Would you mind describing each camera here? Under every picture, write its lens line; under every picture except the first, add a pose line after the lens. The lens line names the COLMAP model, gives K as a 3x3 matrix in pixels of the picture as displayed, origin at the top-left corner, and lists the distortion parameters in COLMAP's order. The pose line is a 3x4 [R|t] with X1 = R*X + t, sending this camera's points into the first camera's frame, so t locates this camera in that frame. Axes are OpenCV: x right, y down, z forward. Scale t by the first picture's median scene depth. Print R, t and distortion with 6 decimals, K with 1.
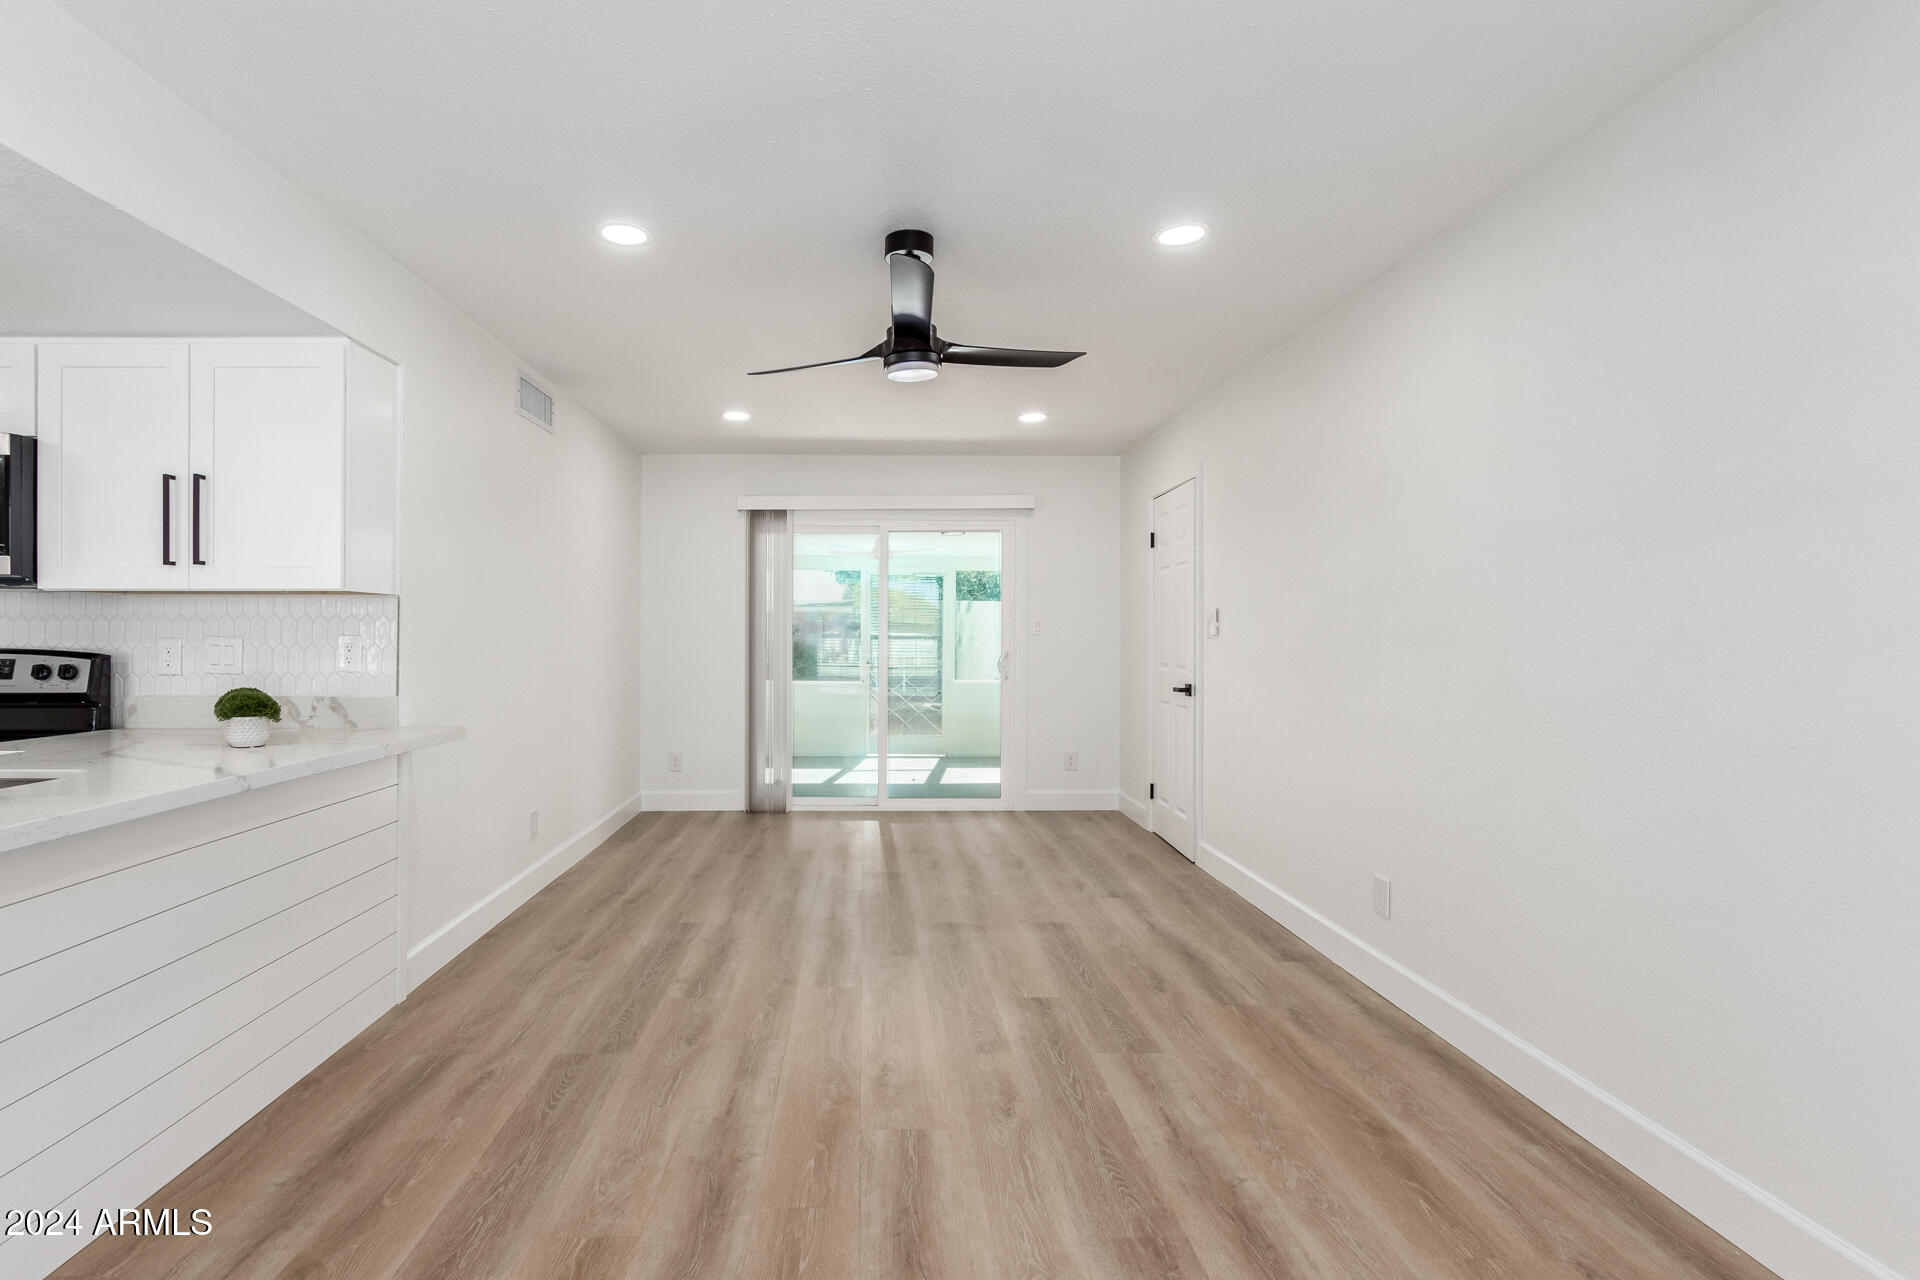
lens RADIAL K [[899.2, 0, 908.1], [0, 899.2, 632.8], [0, 0, 1]] dist [0.009756, -0.003709]
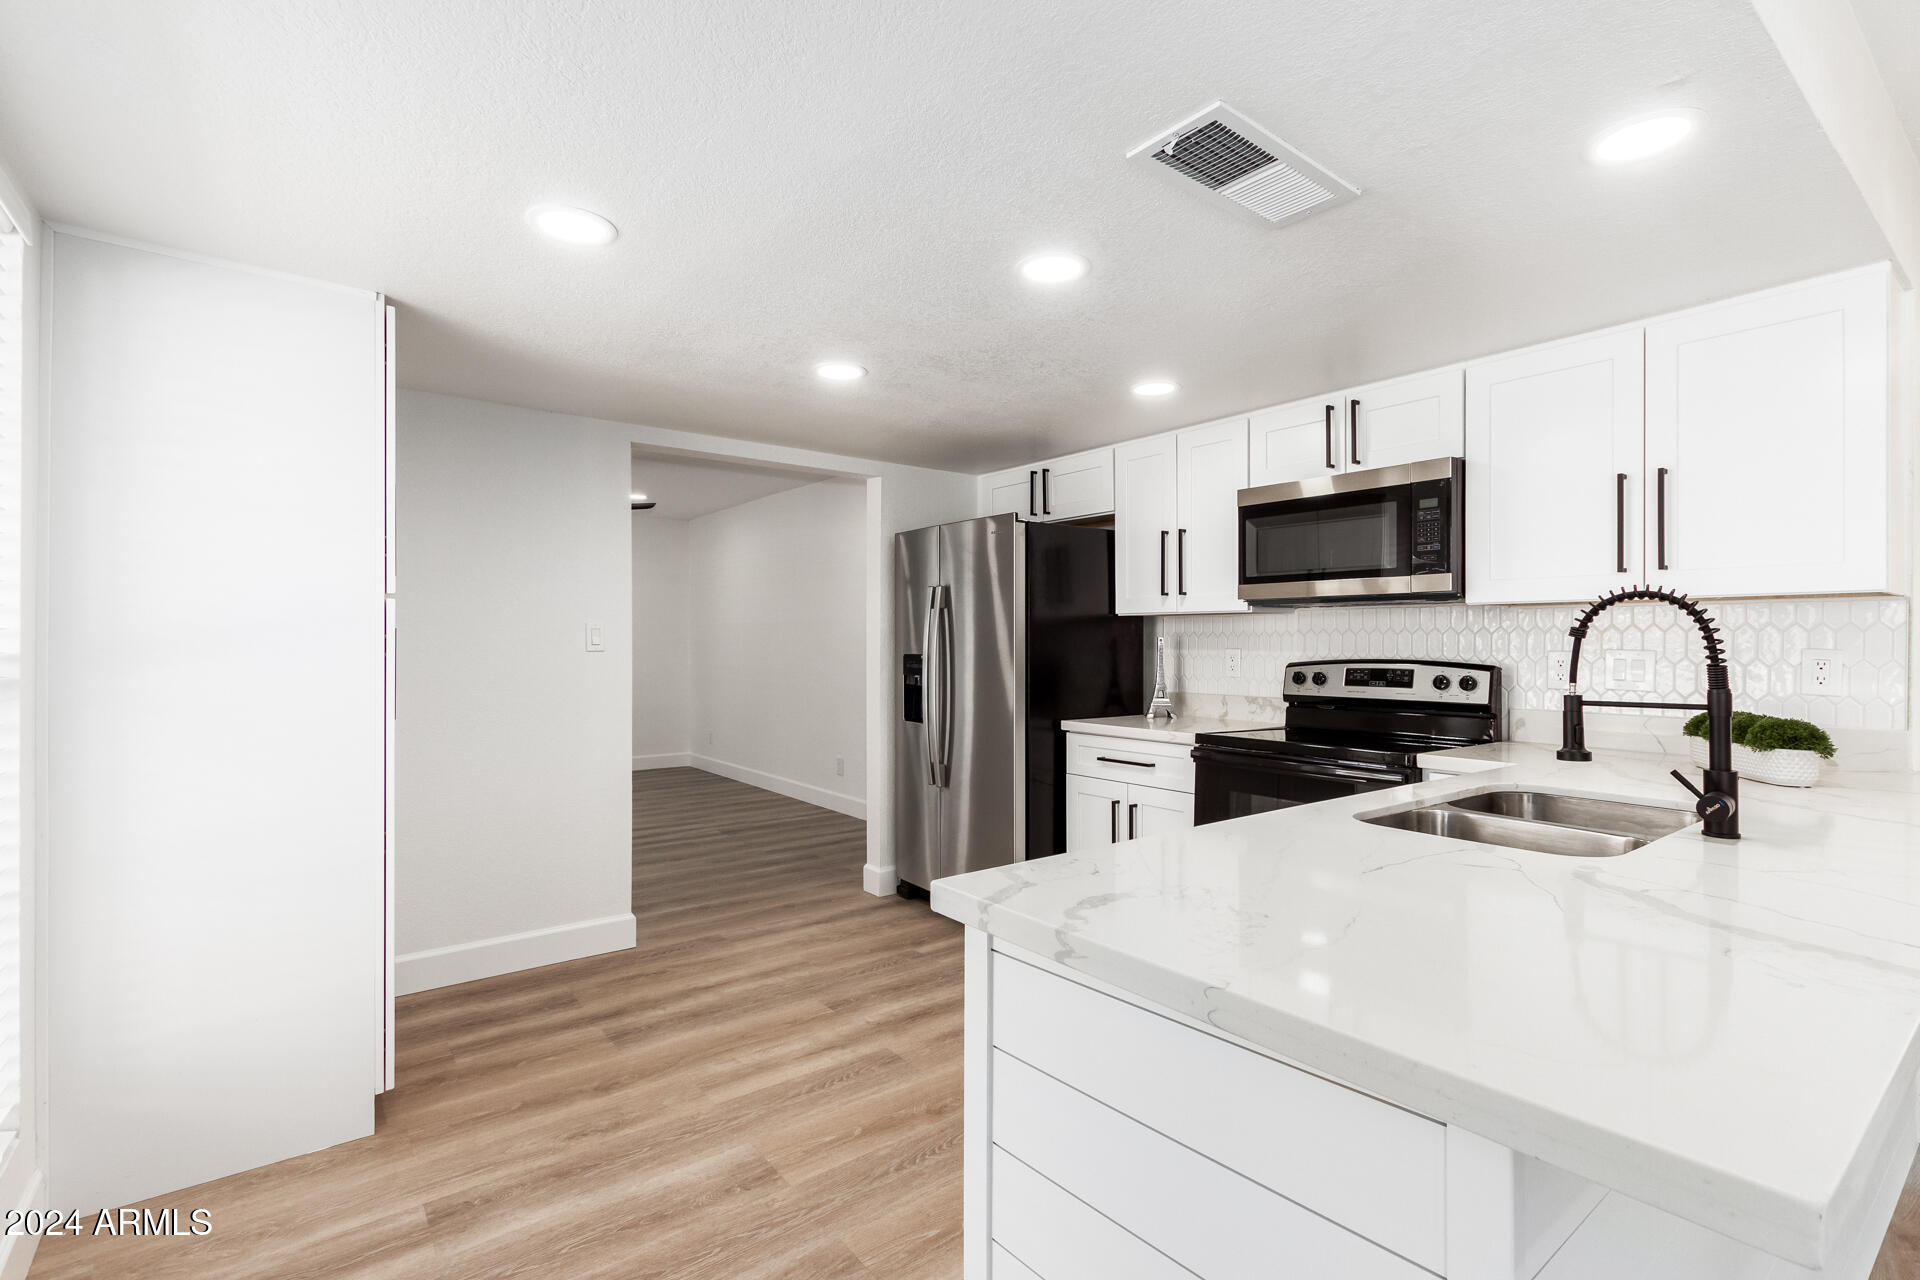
lens RADIAL K [[899.2, 0, 962.7], [0, 899.2, 642.3], [0, 0, 1]] dist [0.009756, -0.003709]
pose [[0.583696, -0.000373, -0.811972, -0.423685], [-0.000414, 1.000000, -0.000758, -0.002551], [0.811972, 0.000778, 0.583695, -0.072458]]
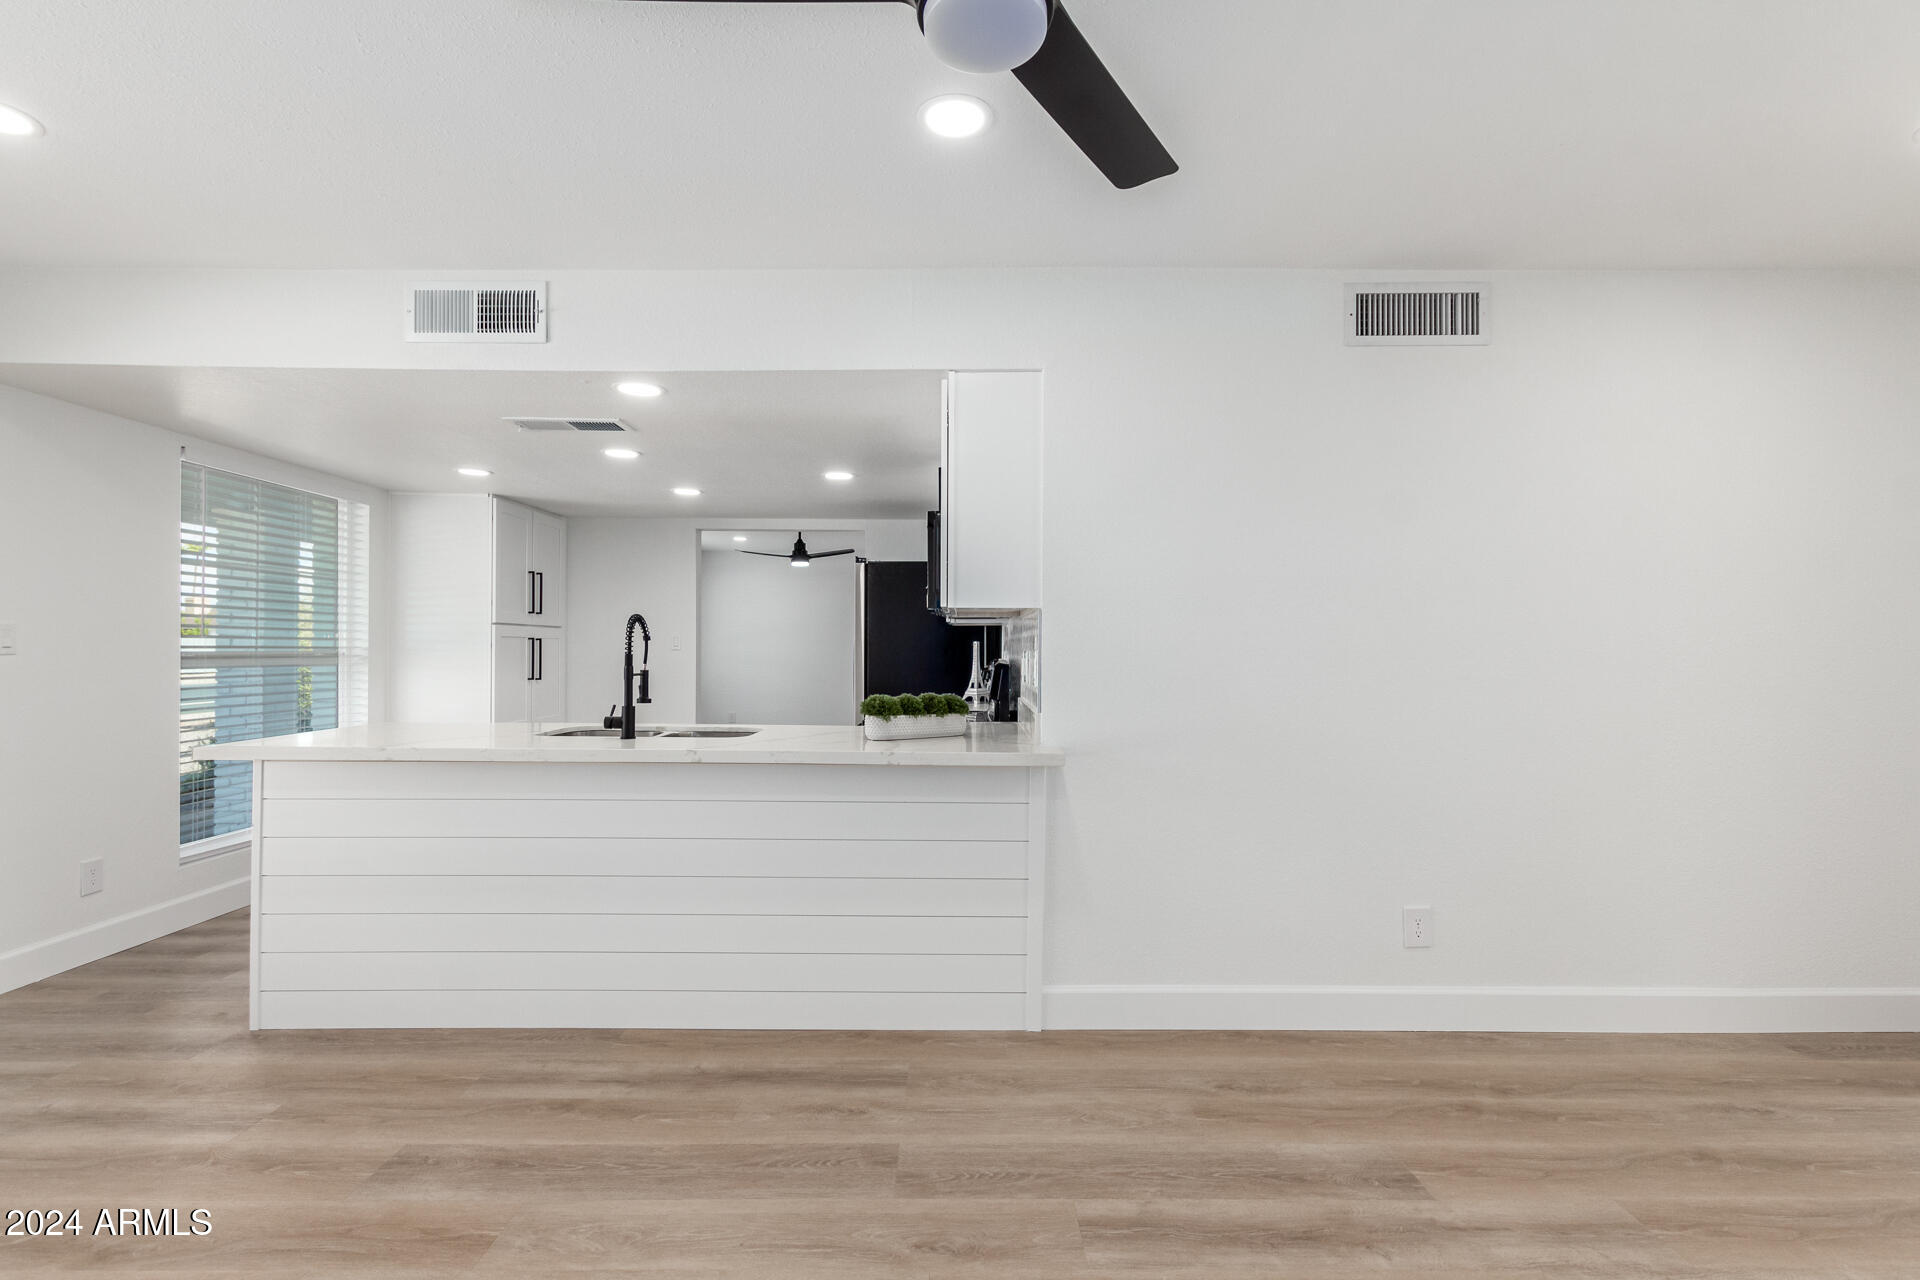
lens RADIAL K [[899.2, 0, 960.0], [0, 899.2, 640.5], [0, 0, 1]] dist [0.009756, -0.003709]
pose [[-0.037239, -0.008669, -0.999269, 0.422816], [-0.001628, 0.999962, -0.008614, 0.001630], [0.999305, 0.001306, -0.037251, 1.003548]]
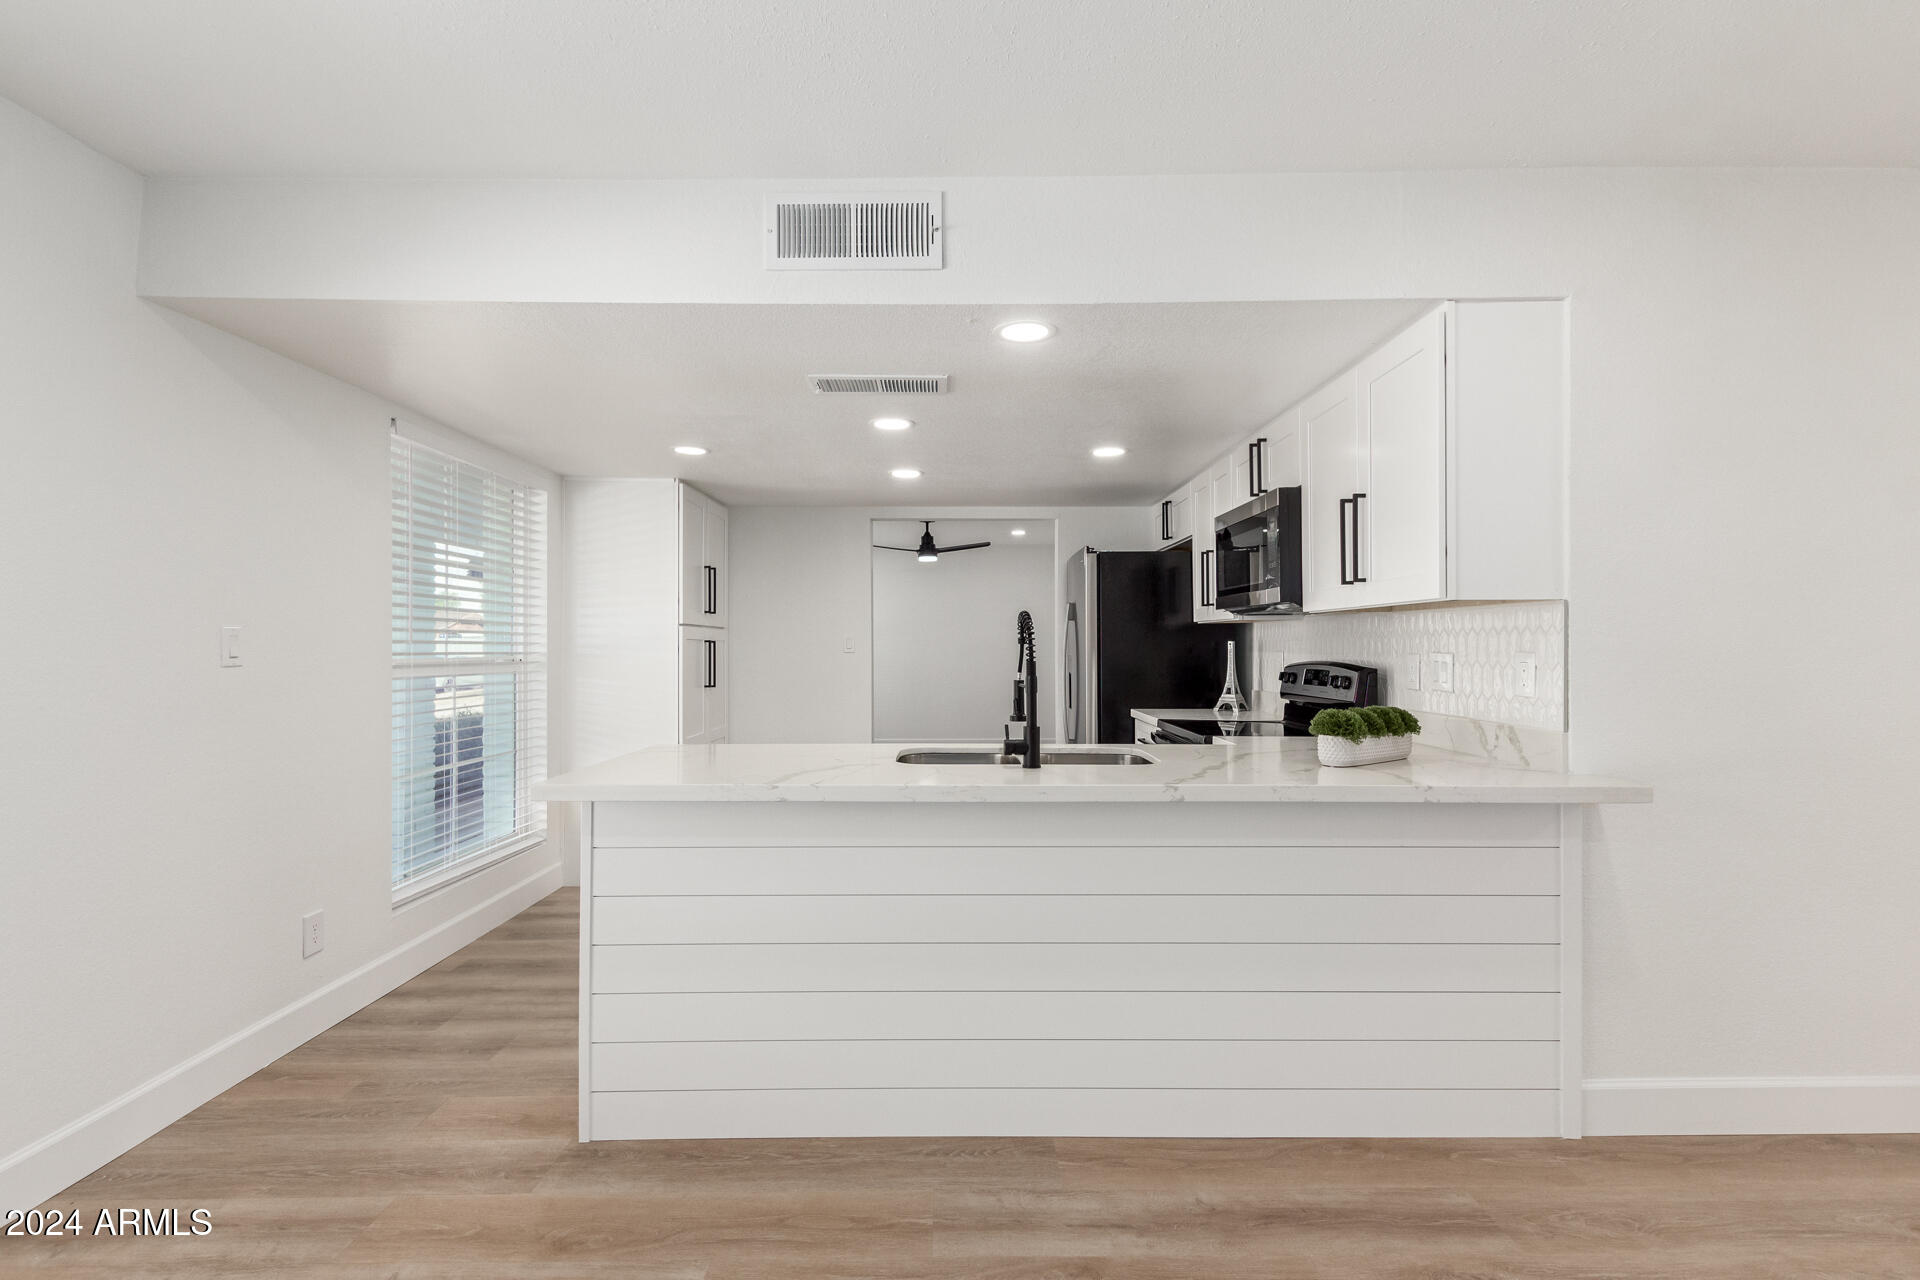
lens RADIAL K [[899.2, 0, 955.9], [0, 899.2, 636.6], [0, 0, 1]] dist [0.009756, -0.003709]
pose [[-0.037526, -0.011259, -0.999232, 0.227273], [0.005360, 0.999920, -0.011468, -0.004540], [0.999281, -0.005786, -0.037462, 0.541918]]
